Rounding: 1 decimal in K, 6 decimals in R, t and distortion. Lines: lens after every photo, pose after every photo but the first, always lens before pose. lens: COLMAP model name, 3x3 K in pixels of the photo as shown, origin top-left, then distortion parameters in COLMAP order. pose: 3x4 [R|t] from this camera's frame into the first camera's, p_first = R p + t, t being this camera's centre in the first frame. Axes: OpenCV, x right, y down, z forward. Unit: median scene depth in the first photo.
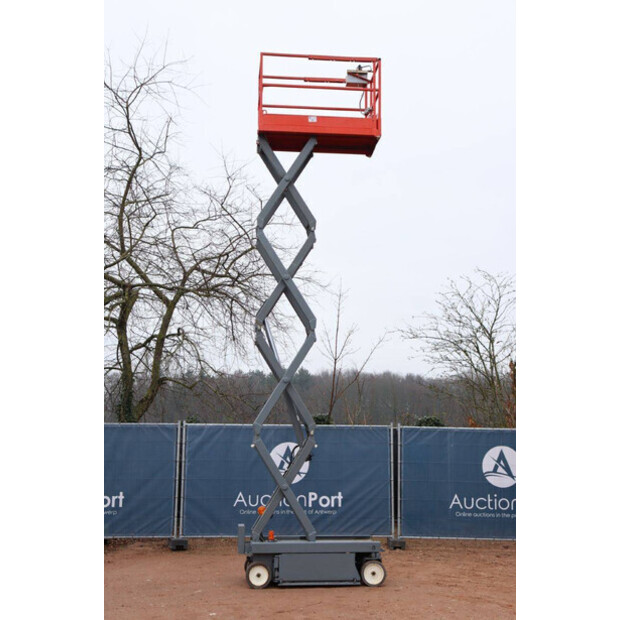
lens RADIAL K [[850.3, 0, 310.0], [0, 850.3, 310.0], [0, 0, 1]] dist [0.068305, 0.046701]
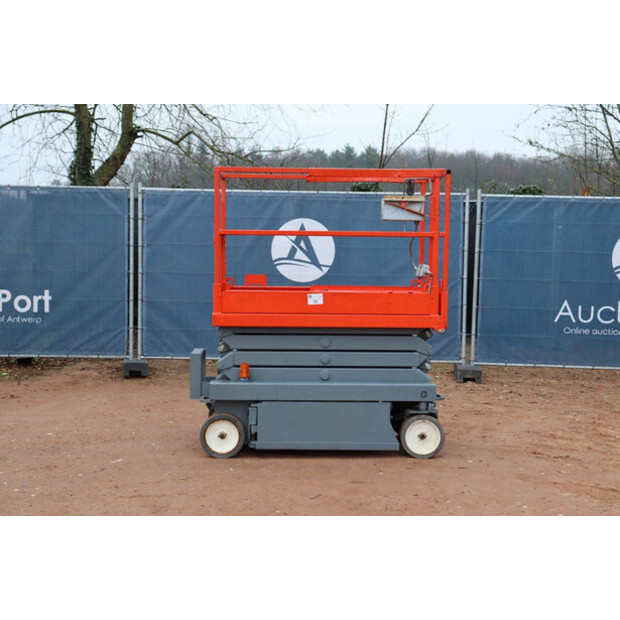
lens RADIAL K [[967.3, 0, 310.0], [0, 967.3, 310.0], [0, 0, 1]] dist [0.115863, 0.134896]
pose [[0.997408, 0.014049, -0.070568, 0.033086], [0.002612, 0.973037, 0.230636, 0.056289], [0.071906, -0.230222, 0.970478, 0.288520]]
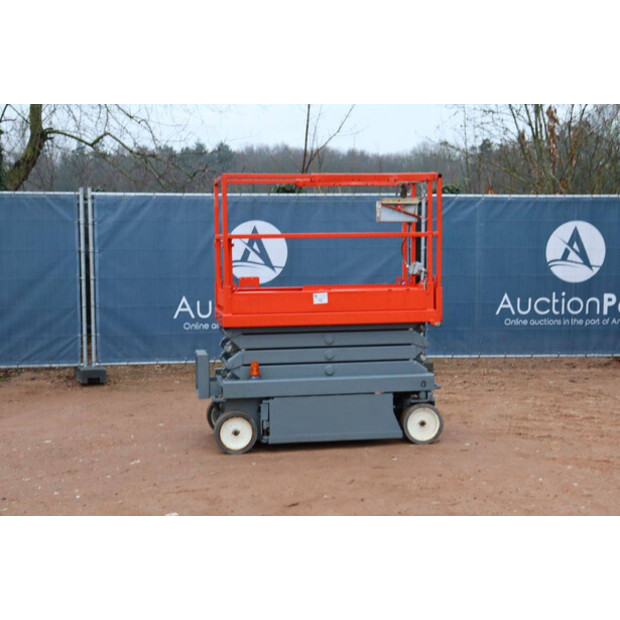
lens RADIAL K [[1006.1, 0, 311.4], [0, 1006.1, 310.5], [0, 0, 1]] dist [0.156441, 0.012047]
pose [[0.996671, -0.019878, 0.079070, -0.045925], [0.001261, 0.973464, 0.228837, 0.047575], [-0.081521, -0.227976, 0.970248, 0.243936]]
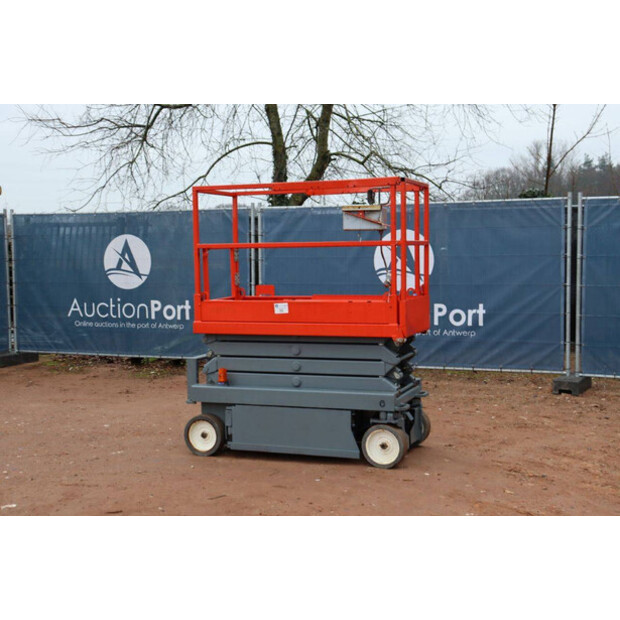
lens RADIAL K [[898.9, 0, 310.0], [0, 898.9, 310.0], [0, 0, 1]] dist [0.083846, 0.073492]
pose [[0.899230, 0.012412, -0.437301, 0.220974], [0.086470, 0.974834, 0.205480, 0.068772], [0.428846, -0.222588, 0.875526, 0.356811]]
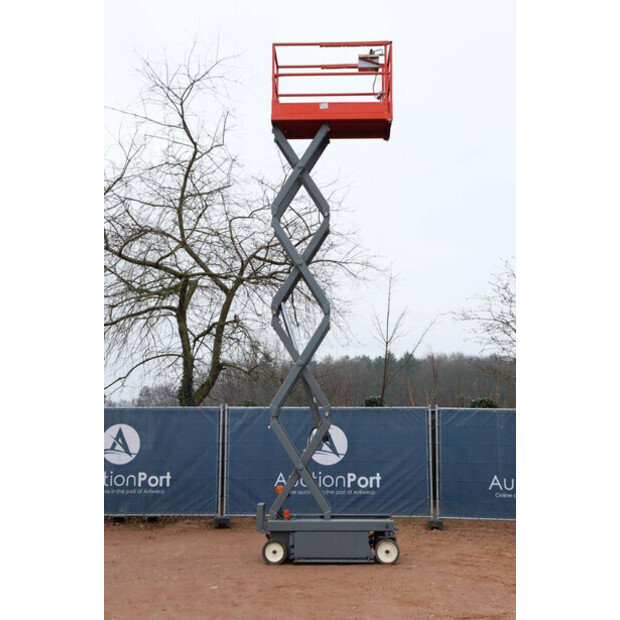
lens RADIAL K [[840.1, 0, 310.0], [0, 840.1, 310.0], [0, 0, 1]] dist [0.053410, 0.051338]
pose [[0.991423, -0.023808, -0.128503, 0.089869], [0.025962, 0.999549, 0.015116, 0.002573], [0.128085, -0.018323, 0.991594, 0.000365]]
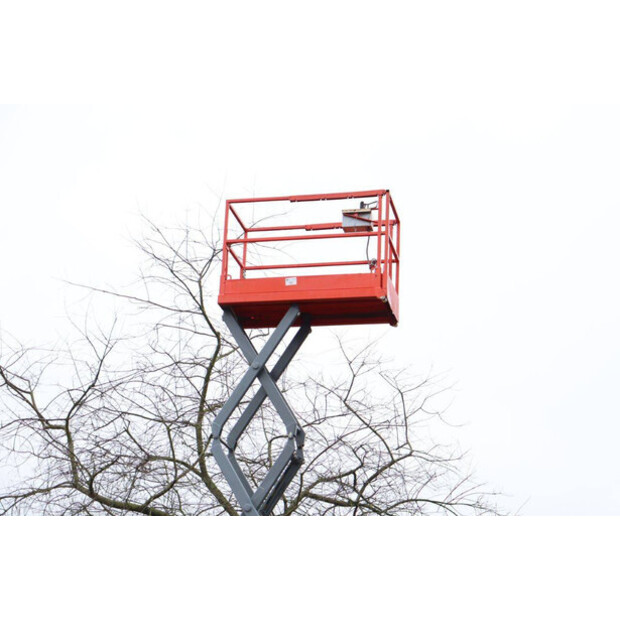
lens RADIAL K [[1221.7, 0, 310.0], [0, 1221.7, 310.0], [0, 0, 1]] dist [0.321201, 0.149629]
pose [[0.951569, -0.077843, -0.297418, 0.263655], [0.018958, 0.980430, -0.195952, 0.000829], [0.306851, 0.180823, 0.934422, 0.042268]]
